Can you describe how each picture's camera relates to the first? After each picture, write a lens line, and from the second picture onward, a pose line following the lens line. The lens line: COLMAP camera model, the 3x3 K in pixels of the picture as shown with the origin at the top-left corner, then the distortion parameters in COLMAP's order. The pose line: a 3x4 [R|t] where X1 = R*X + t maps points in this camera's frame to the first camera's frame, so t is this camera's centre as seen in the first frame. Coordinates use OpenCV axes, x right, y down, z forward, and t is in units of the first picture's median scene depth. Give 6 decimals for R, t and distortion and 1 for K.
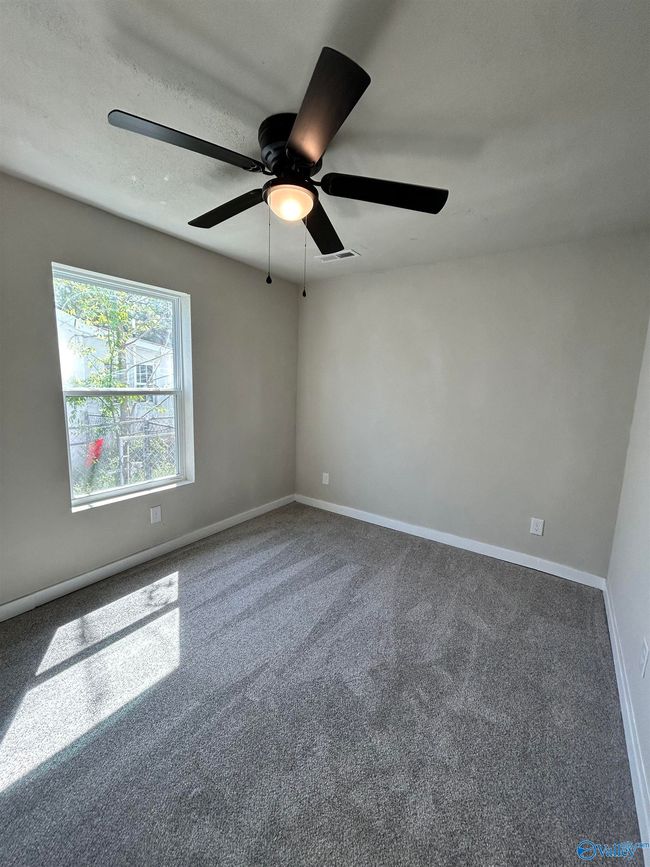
lens RADIAL K [[349.8, 0, 325.0], [0, 349.8, 433.5], [0, 0, 1]] dist [0.003089, 0.000108]
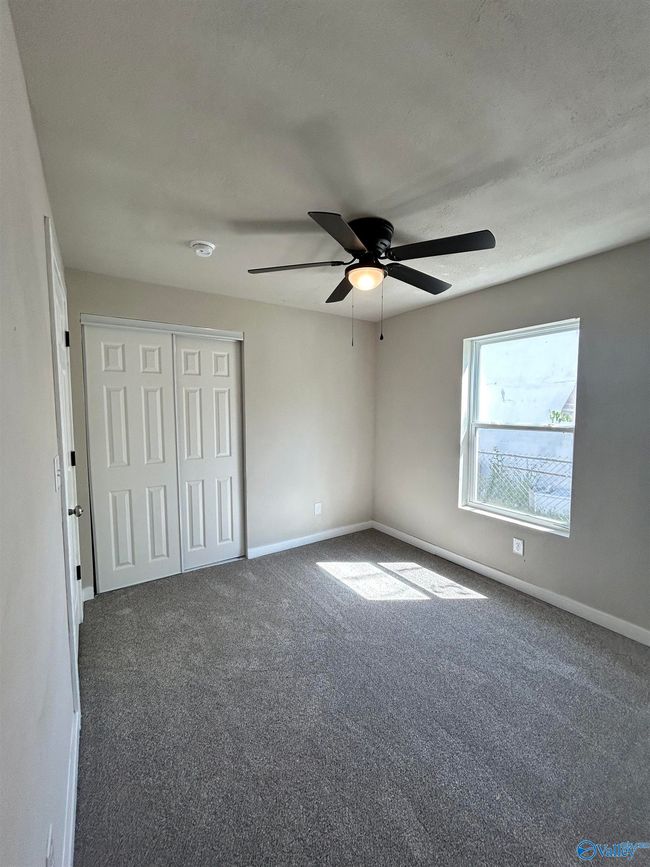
lens RADIAL K [[349.8, 0, 325.0], [0, 349.8, 433.5], [0, 0, 1]] dist [0.003089, 0.000108]
pose [[-0.366168, 0.040059, -0.929686, 0.774310], [-0.153710, 0.982745, 0.102885, -0.130169], [0.917766, 0.180575, -0.353692, 0.925374]]
